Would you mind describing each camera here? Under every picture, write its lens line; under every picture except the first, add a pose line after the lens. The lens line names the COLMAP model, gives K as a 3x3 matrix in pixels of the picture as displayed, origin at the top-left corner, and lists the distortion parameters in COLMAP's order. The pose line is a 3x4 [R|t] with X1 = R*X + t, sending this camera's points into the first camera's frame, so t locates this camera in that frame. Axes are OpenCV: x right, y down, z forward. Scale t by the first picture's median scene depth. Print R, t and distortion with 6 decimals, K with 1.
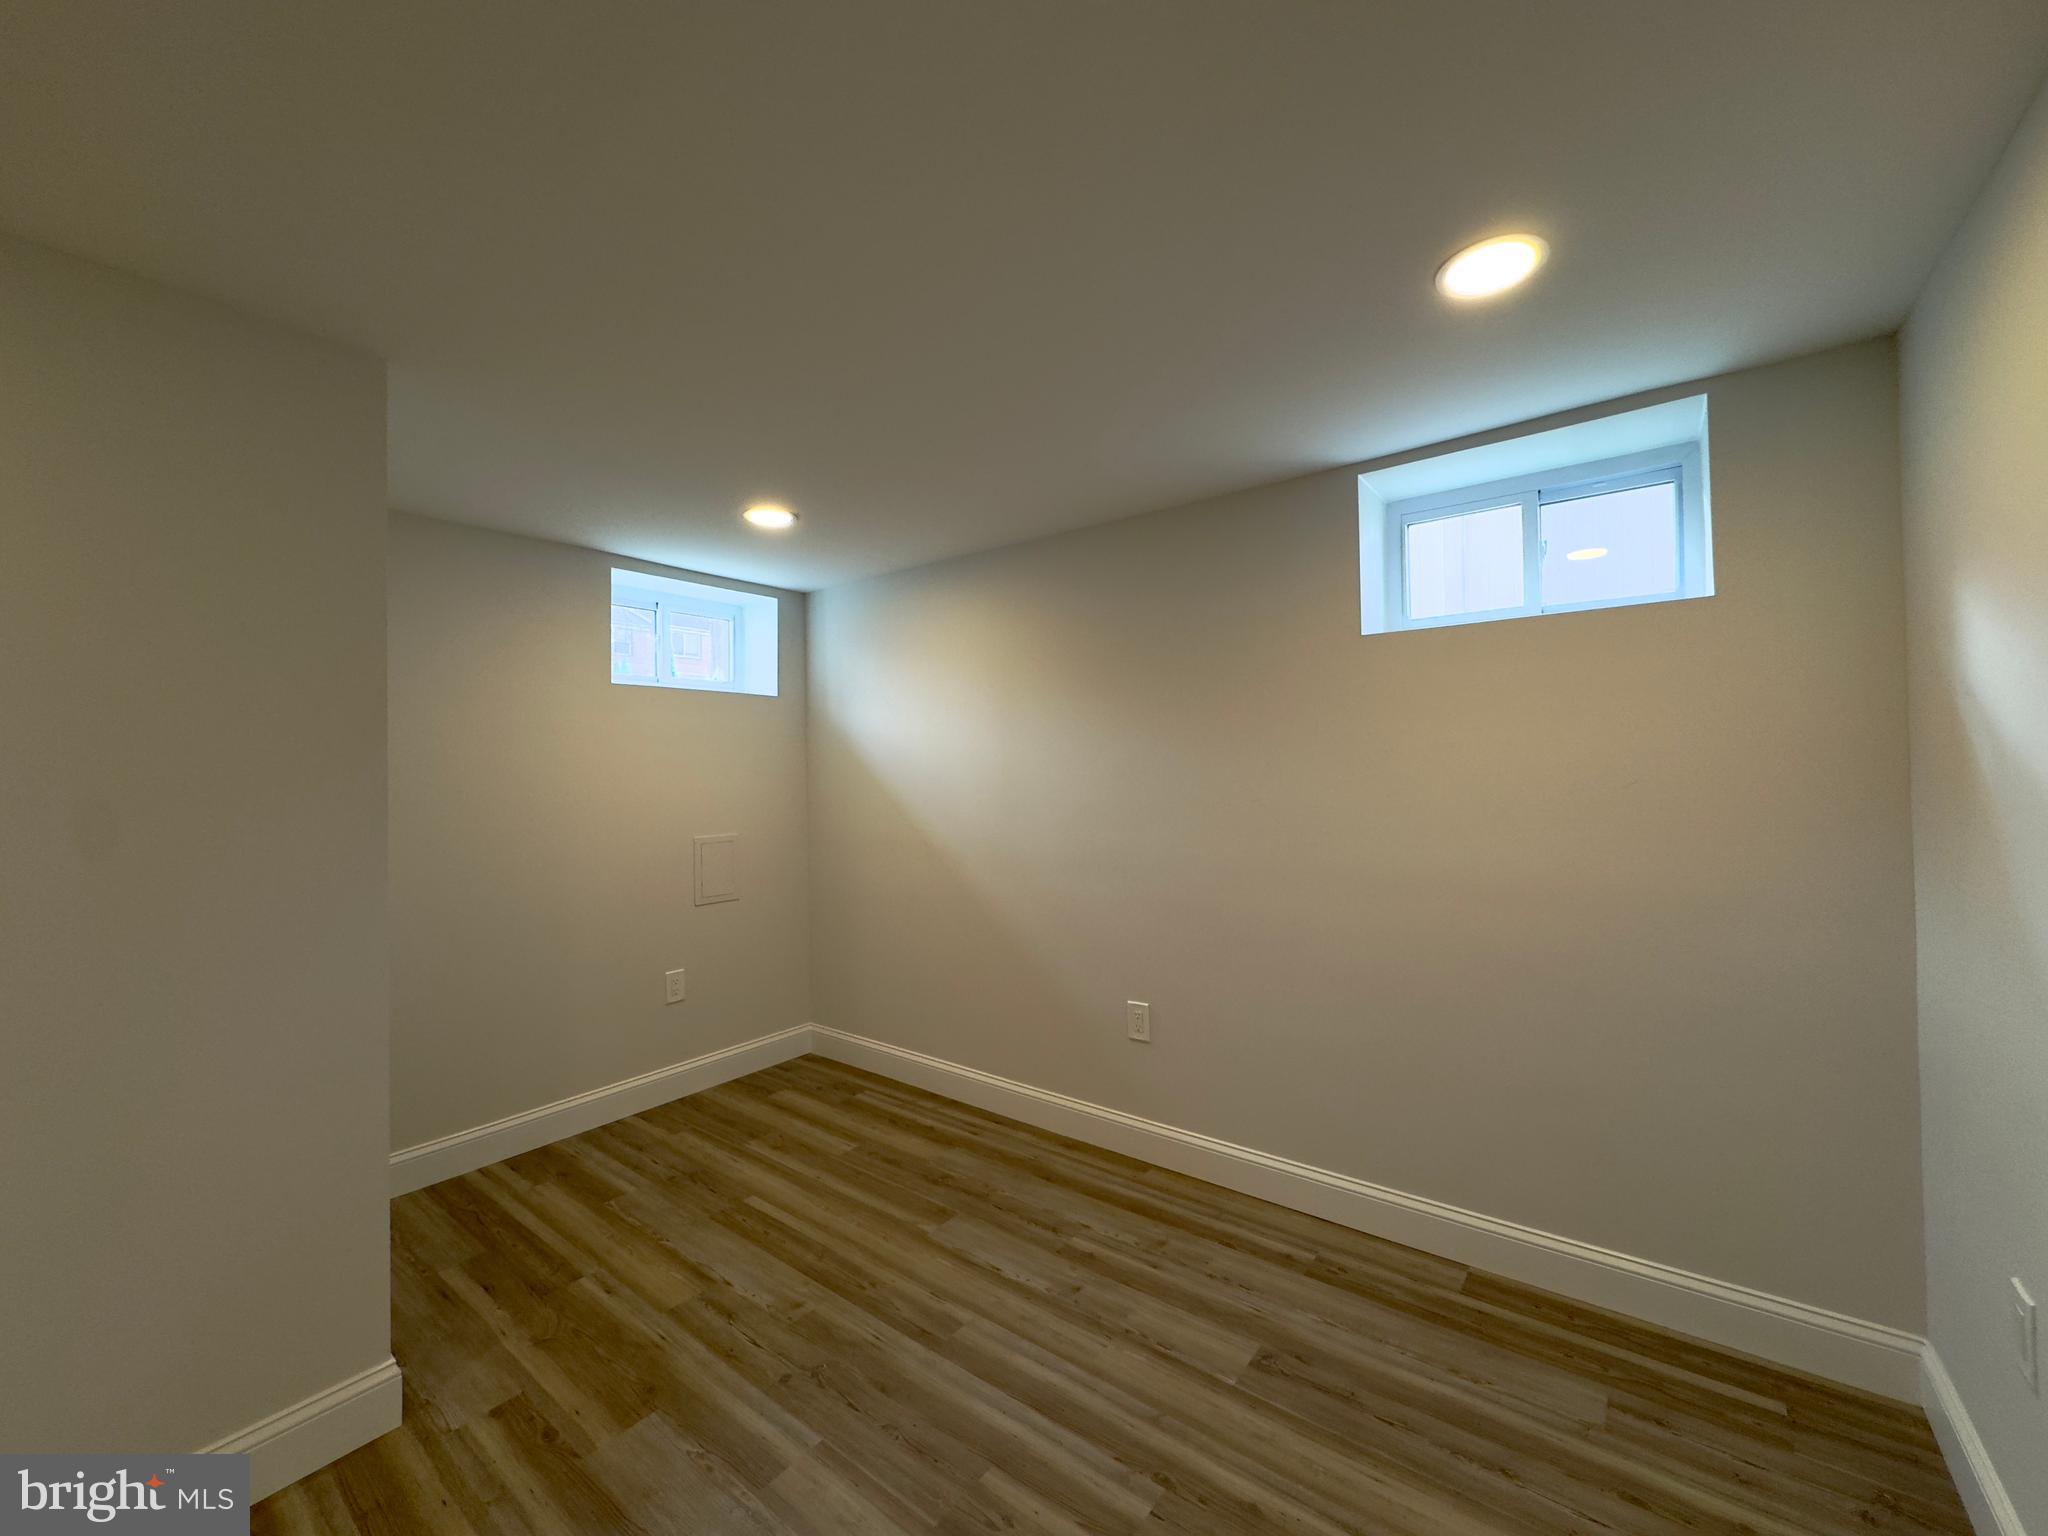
lens RADIAL K [[824.1, 0, 1017.3], [0, 824.1, 767.9], [0, 0, 1]] dist [0.001923, 0.000226]
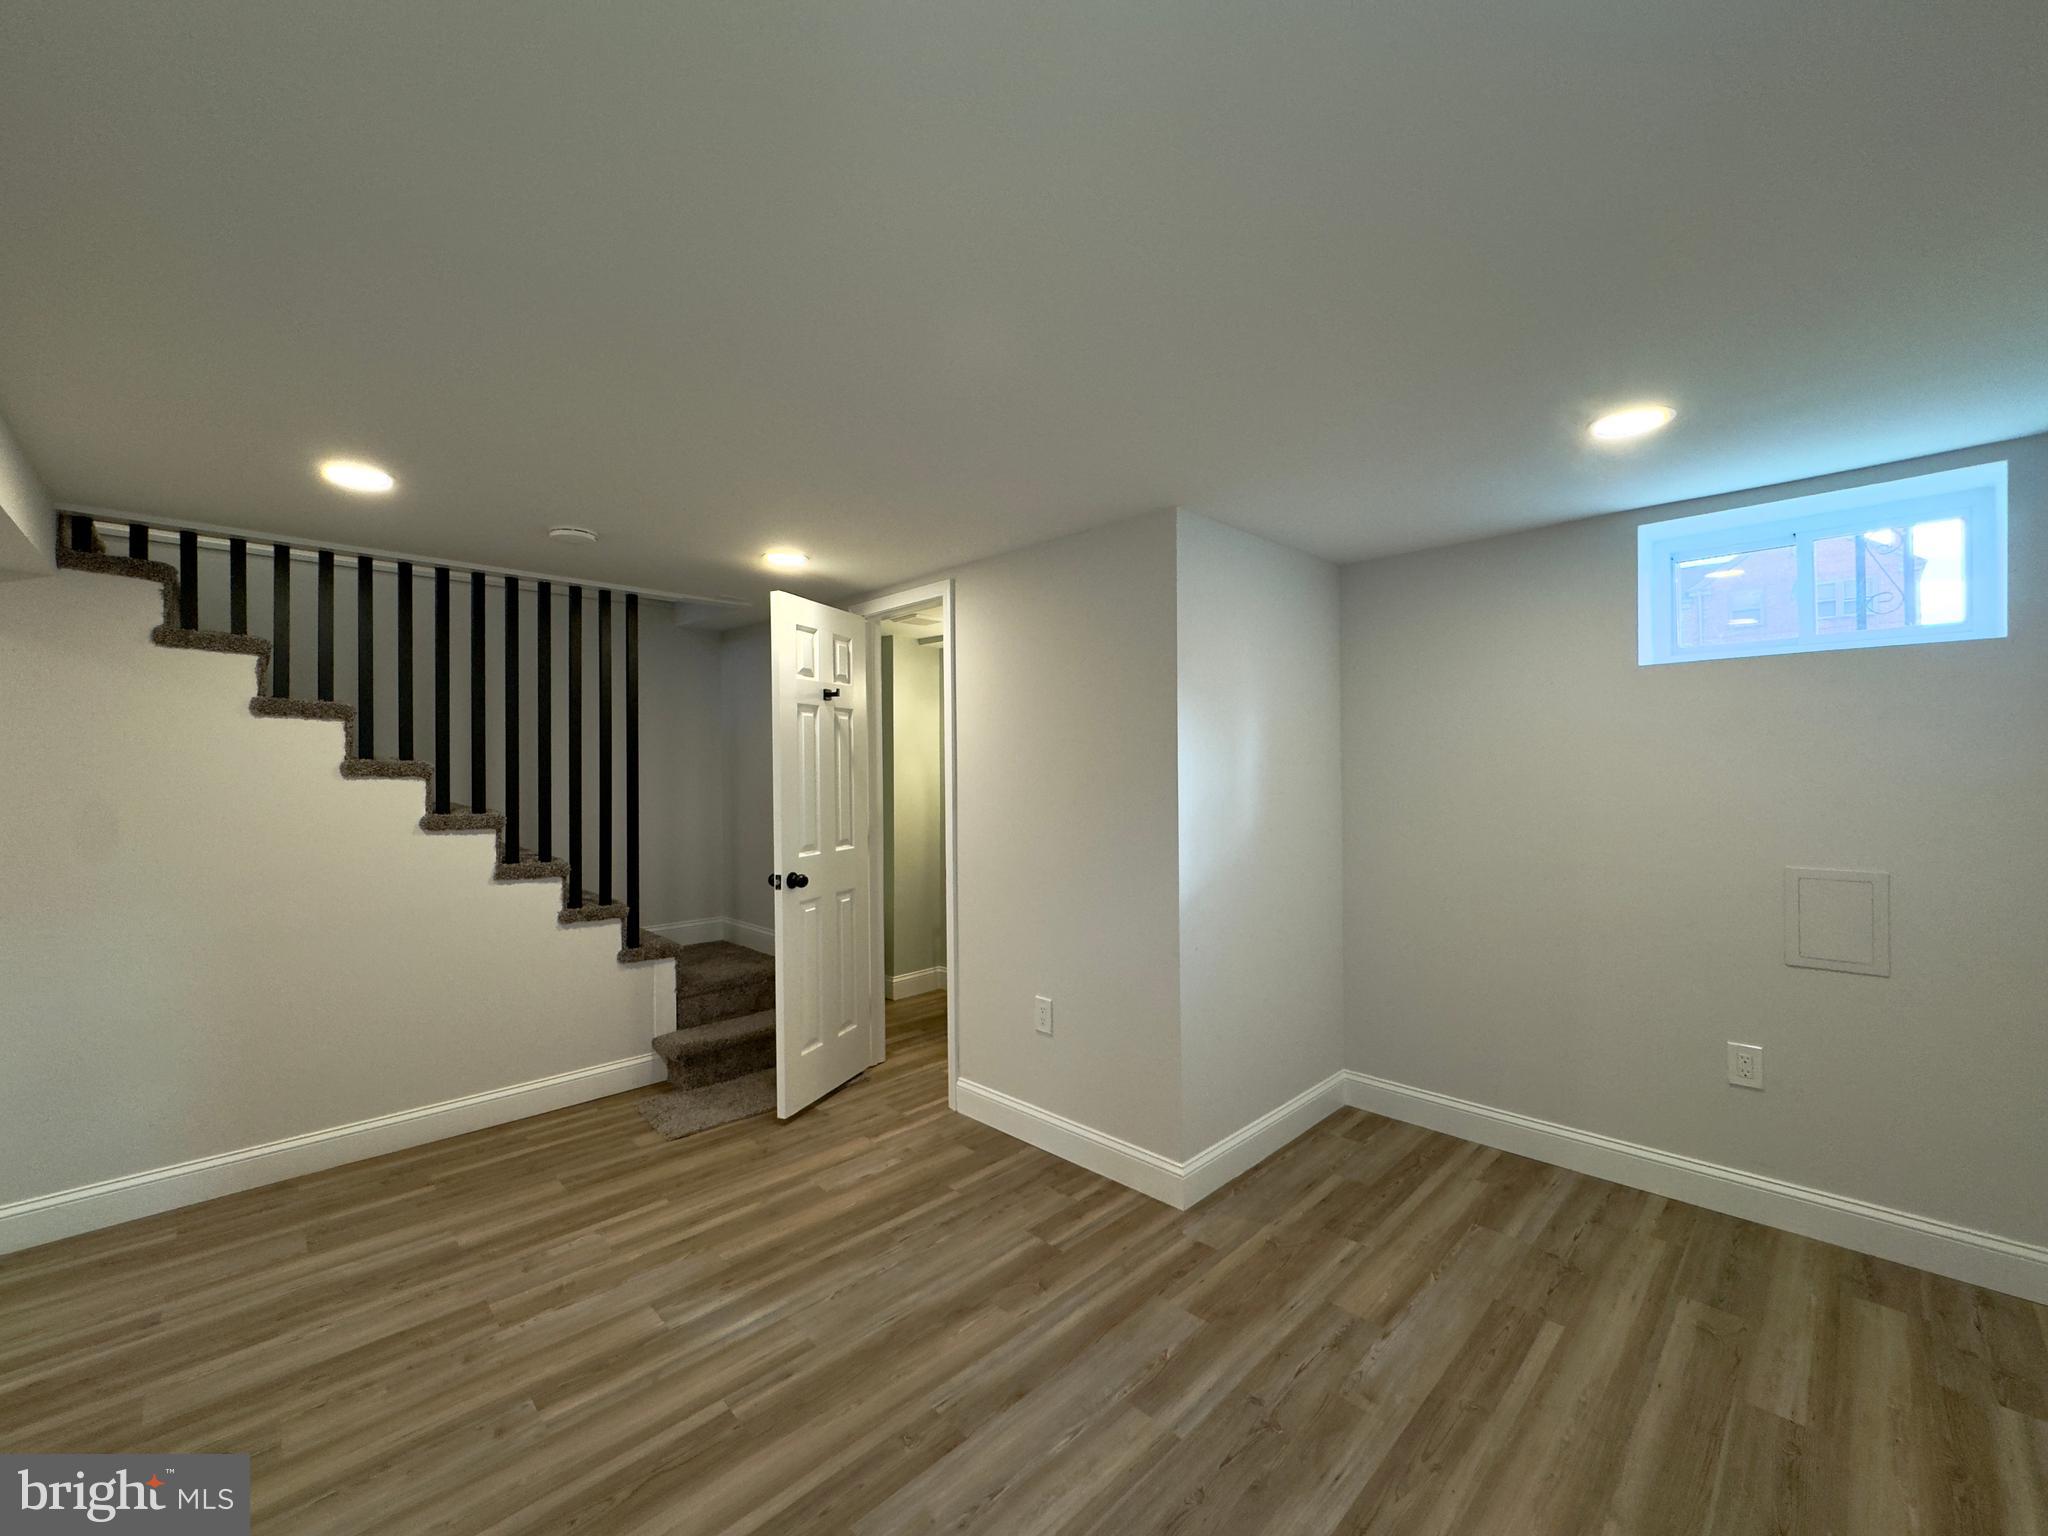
lens RADIAL K [[824.1, 0, 1019.5], [0, 824.1, 757.7], [0, 0, 1]] dist [0.001923, 0.000226]
pose [[-0.141239, 0.005277, -0.989961, 0.596564], [0.019546, 0.999806, 0.002541, -0.032254], [0.989783, -0.018991, -0.141315, 0.709397]]
